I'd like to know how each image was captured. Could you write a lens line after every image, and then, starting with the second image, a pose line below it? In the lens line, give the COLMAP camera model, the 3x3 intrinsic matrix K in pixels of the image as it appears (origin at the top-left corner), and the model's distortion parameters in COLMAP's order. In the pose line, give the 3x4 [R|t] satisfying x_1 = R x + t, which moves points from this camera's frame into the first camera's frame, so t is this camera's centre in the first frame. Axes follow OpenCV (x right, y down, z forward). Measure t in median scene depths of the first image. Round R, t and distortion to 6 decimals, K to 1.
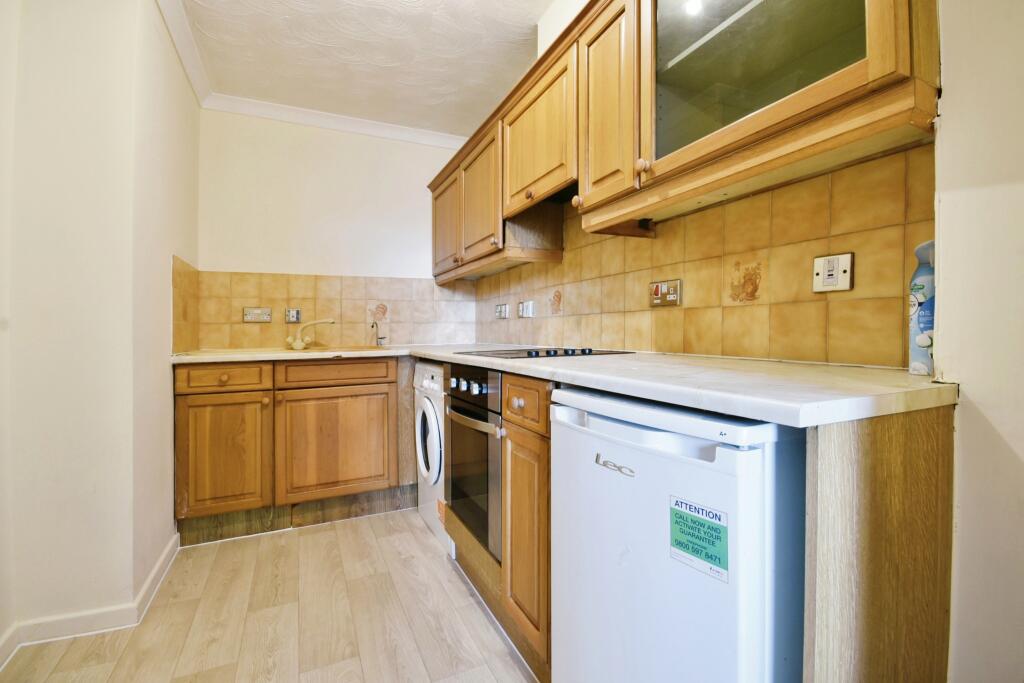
lens RADIAL K [[454.4, 0, 511.4], [0, 454.4, 322.1], [0, 0, 1]] dist [0.001502, -0.000103]
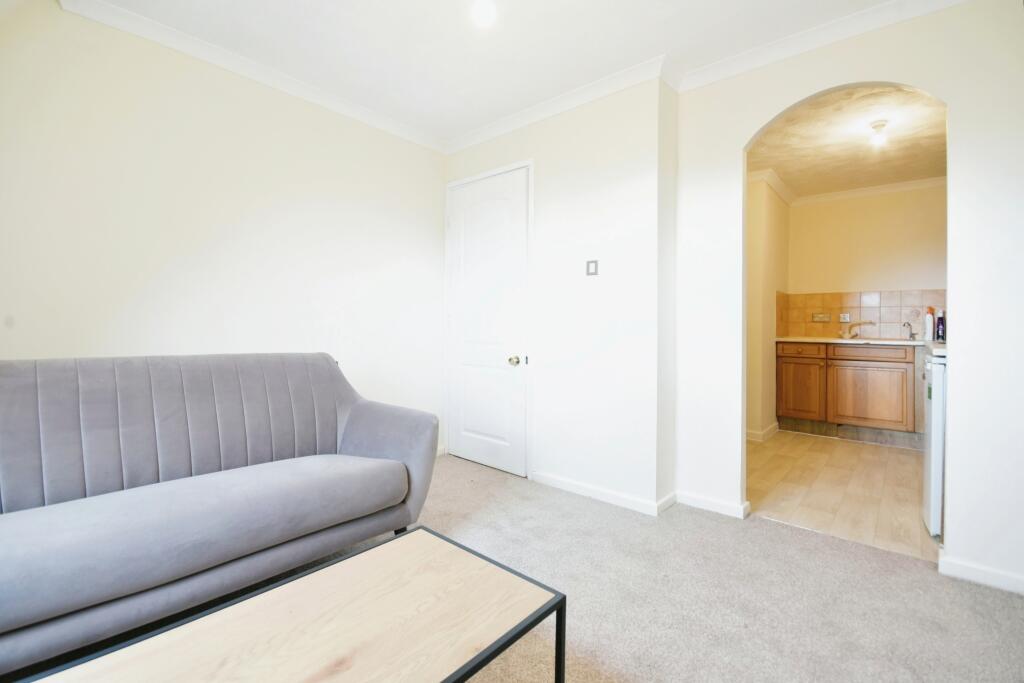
lens RADIAL K [[454.4, 0, 511.4], [0, 454.4, 322.1], [0, 0, 1]] dist [0.001502, -0.000103]
pose [[0.397445, 0.010806, -0.917563, 0.652307], [-0.000879, 0.999935, 0.011395, -0.020281], [0.917626, -0.003722, 0.397428, -0.895997]]
